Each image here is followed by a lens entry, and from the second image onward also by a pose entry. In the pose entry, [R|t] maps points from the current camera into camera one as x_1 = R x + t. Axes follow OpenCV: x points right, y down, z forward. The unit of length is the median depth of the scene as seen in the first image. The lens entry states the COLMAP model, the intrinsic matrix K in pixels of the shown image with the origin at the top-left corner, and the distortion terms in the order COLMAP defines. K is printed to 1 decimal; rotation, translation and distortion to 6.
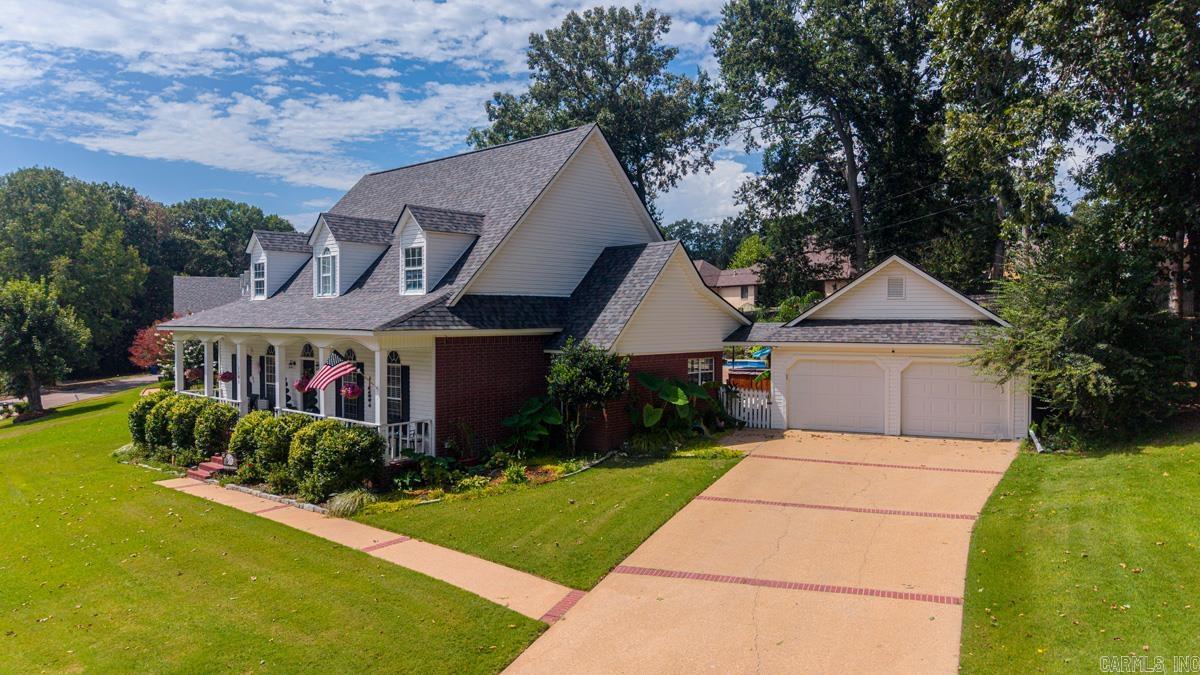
lens RADIAL K [[802.2, 0, 601.4], [0, 802.2, 329.9], [0, 0, 1]] dist [0.031360, -0.038110]
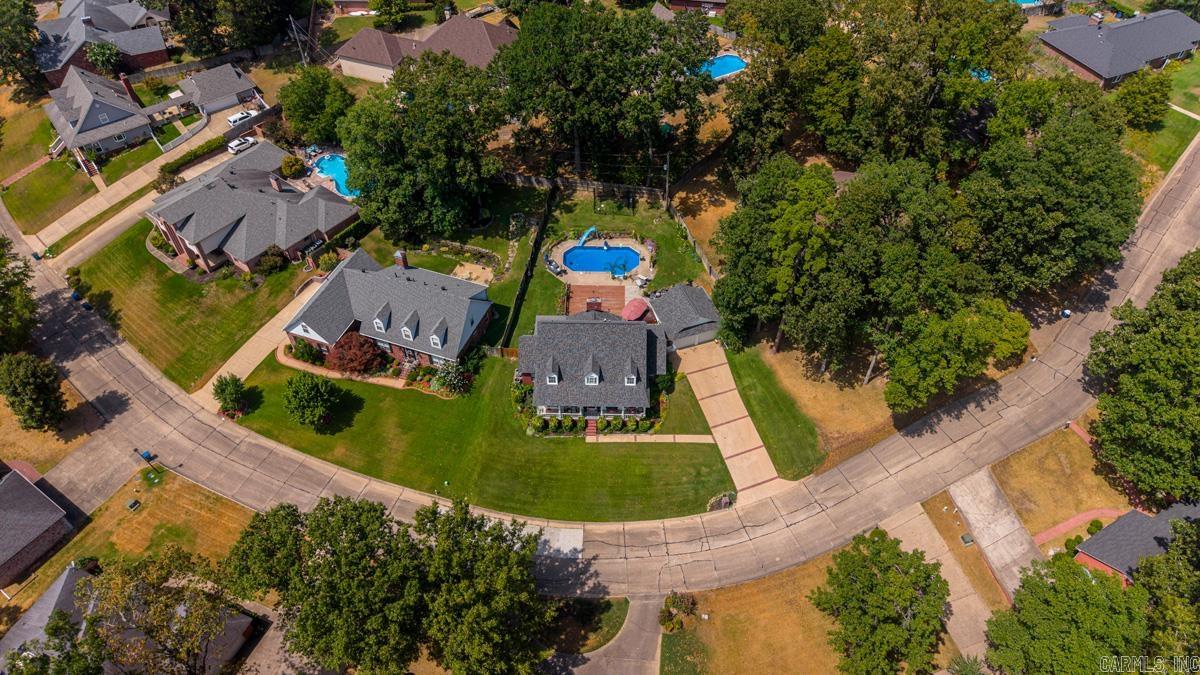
lens RADIAL K [[802.2, 0, 602.7], [0, 802.2, 342.5], [0, 0, 1]] dist [0.031360, -0.038110]
pose [[0.737998, -0.493289, 0.460462, -0.845465], [0.001036, 0.683193, 0.730237, -1.277367], [-0.674802, -0.538437, 0.504706, -0.369142]]
